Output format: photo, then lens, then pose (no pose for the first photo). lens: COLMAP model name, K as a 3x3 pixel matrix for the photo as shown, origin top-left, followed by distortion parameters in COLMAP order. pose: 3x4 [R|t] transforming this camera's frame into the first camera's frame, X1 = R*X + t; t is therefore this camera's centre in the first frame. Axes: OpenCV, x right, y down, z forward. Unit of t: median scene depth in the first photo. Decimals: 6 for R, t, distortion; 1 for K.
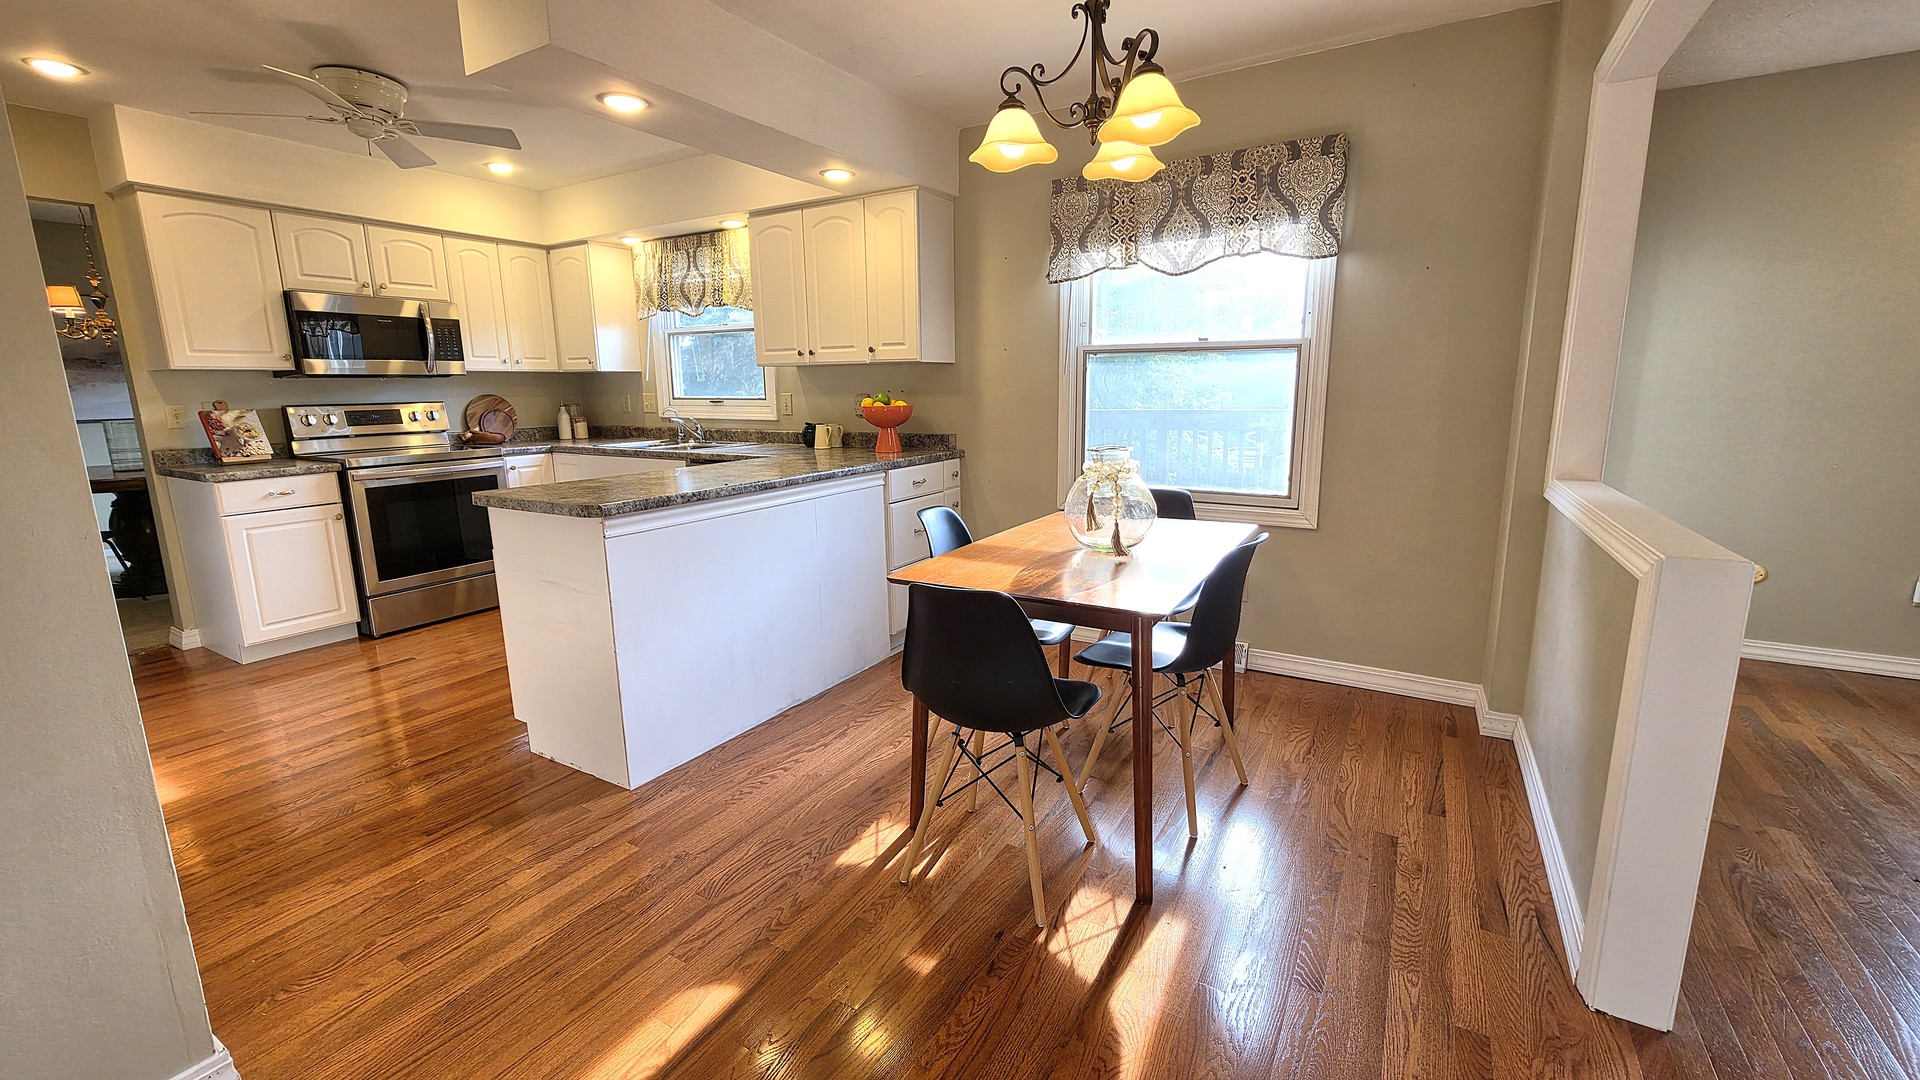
lens RADIAL K [[770.2, 0, 965.7], [0, 770.2, 527.4], [0, 0, 1]] dist [0.000044, -0.000237]
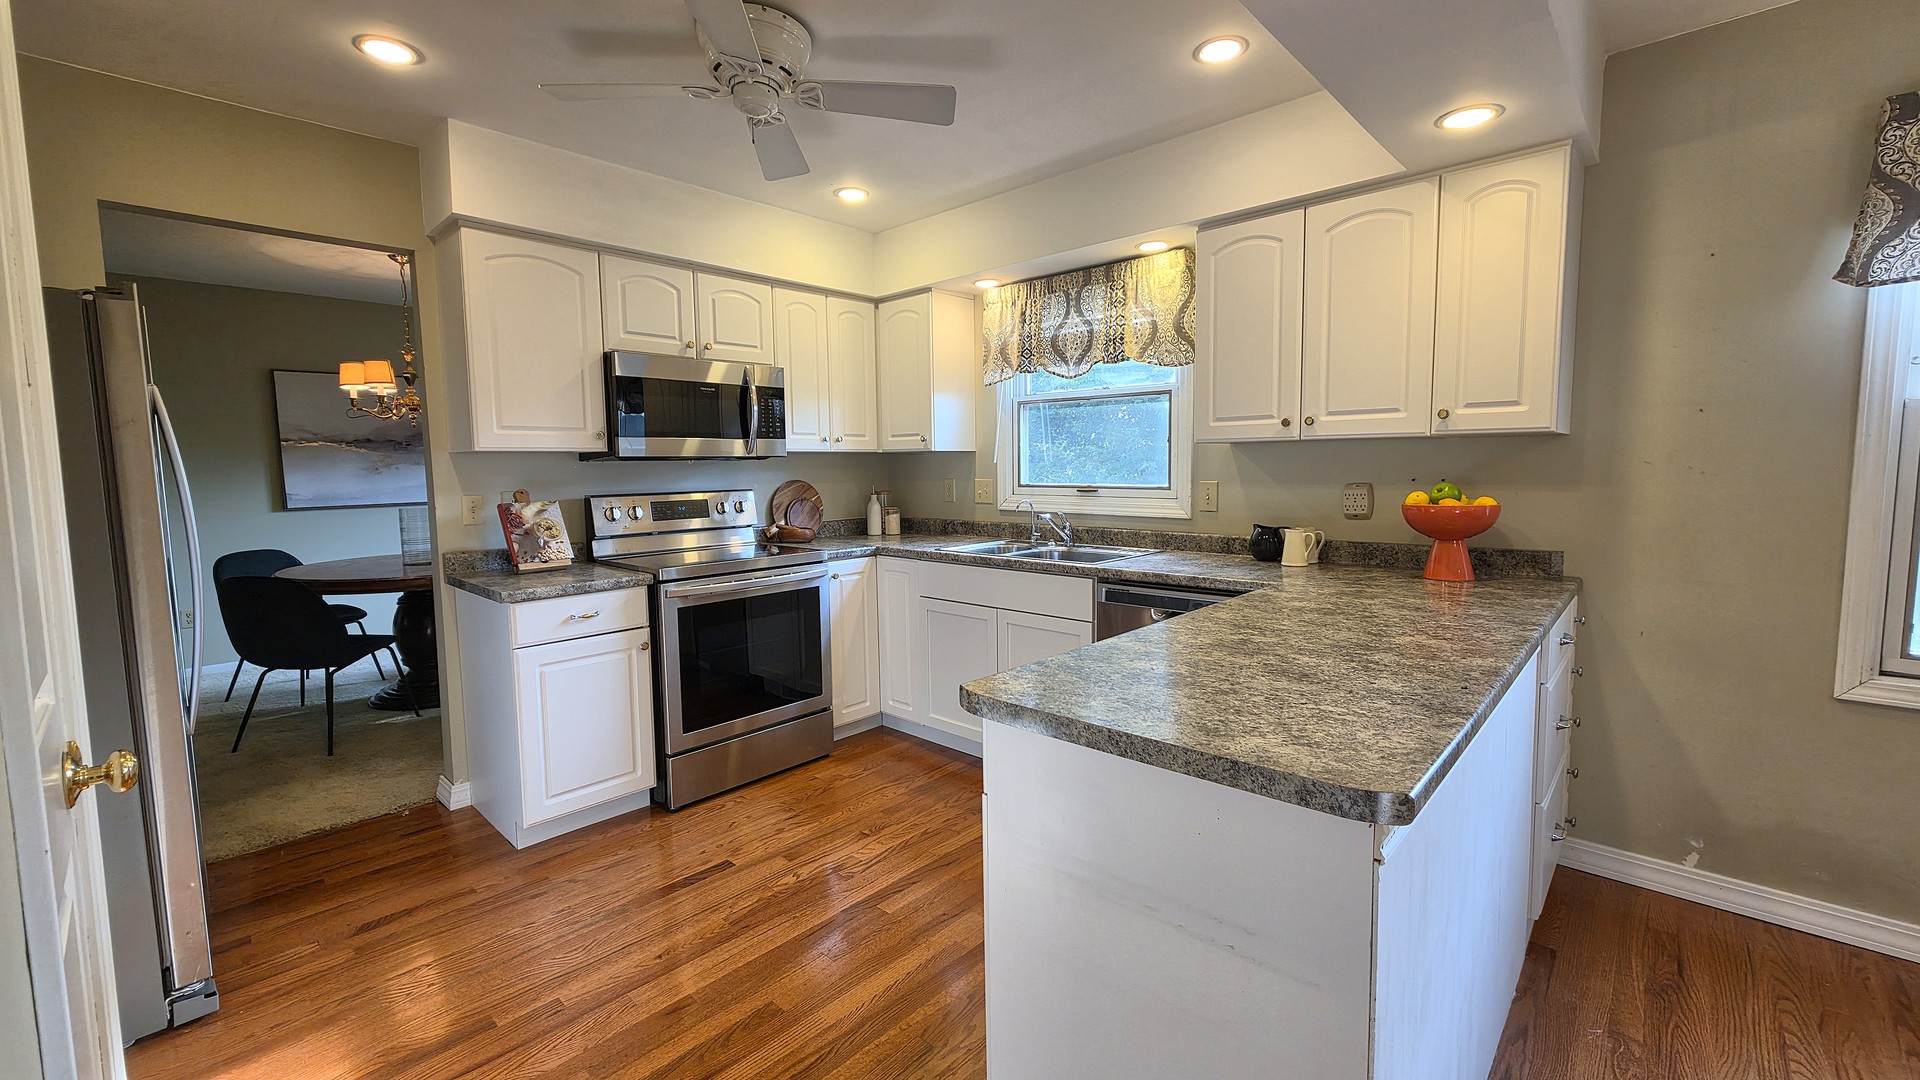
lens RADIAL K [[768.9, 0, 966.6], [0, 768.9, 527.2], [0, 0, 1]] dist [0.000032, 0.000651]
pose [[0.977883, 0.015755, -0.208560, -0.350685], [-0.036438, 0.994743, -0.095705, -0.066629], [0.205956, 0.101188, 0.973316, 0.324451]]
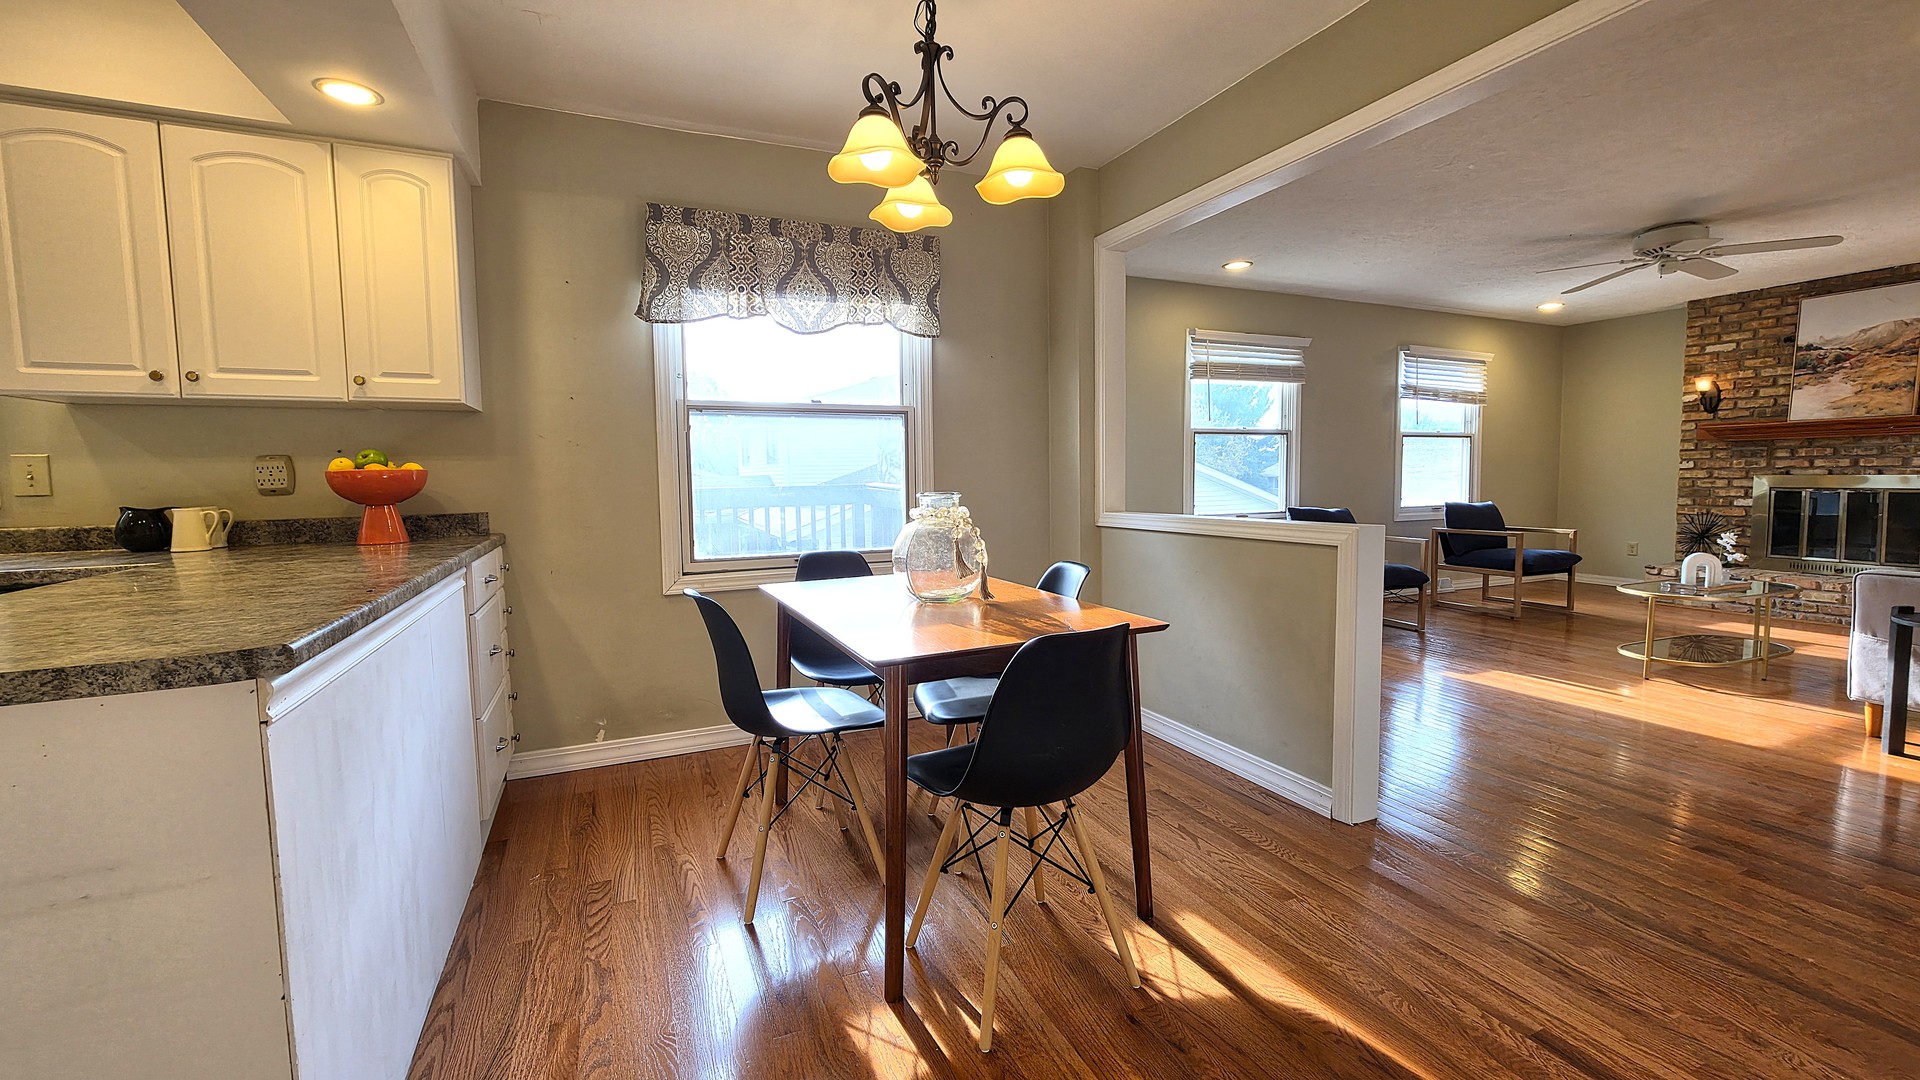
lens RADIAL K [[770.2, 0, 965.7], [0, 770.2, 527.4], [0, 0, 1]] dist [0.000044, -0.000237]
pose [[0.572247, -0.054563, 0.818264, -0.345699], [0.157217, 0.986576, -0.044162, -0.008335], [-0.804870, 0.153916, 0.573144, 0.255731]]
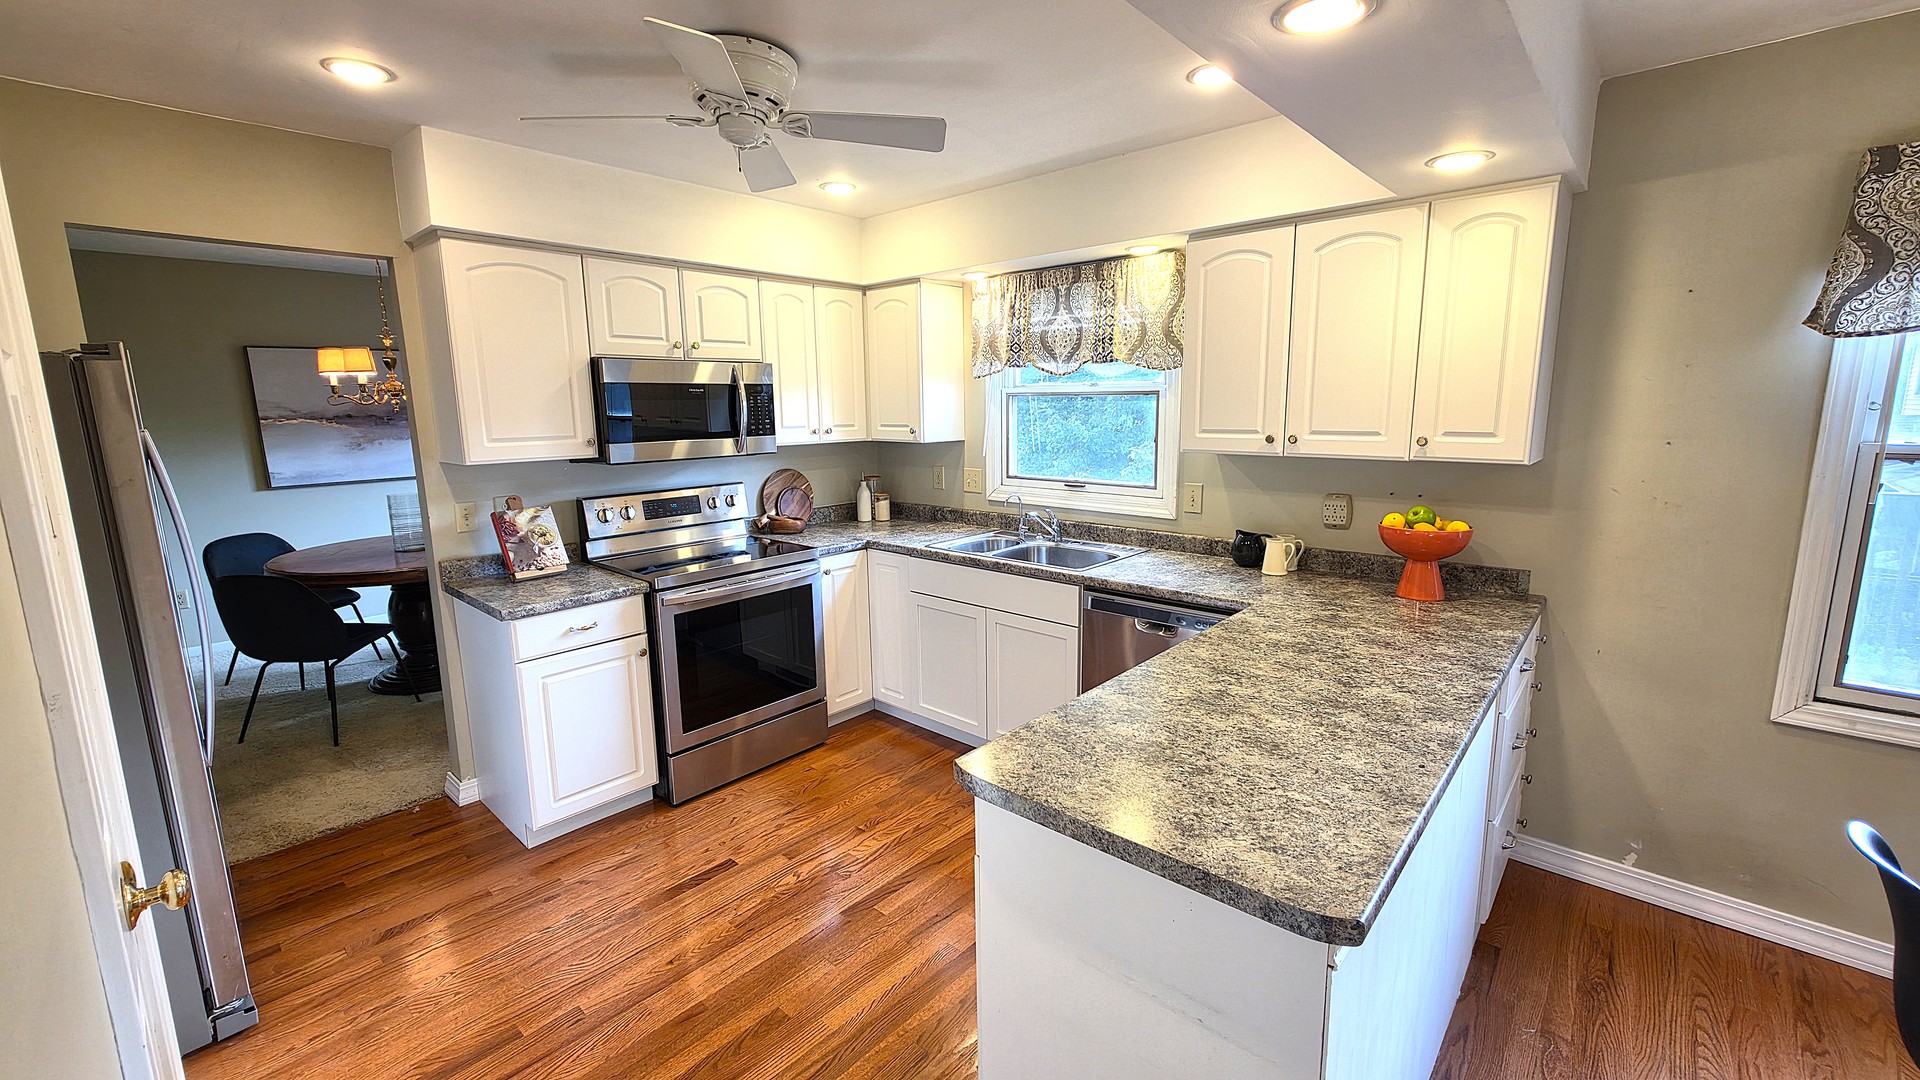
lens RADIAL K [[768.9, 0, 966.6], [0, 768.9, 527.2], [0, 0, 1]] dist [0.000032, 0.000651]
pose [[0.981305, 0.030270, -0.190064, -0.351937], [-0.033942, 0.999294, -0.016098, -0.133229], [0.189442, 0.022248, 0.981640, 0.305061]]
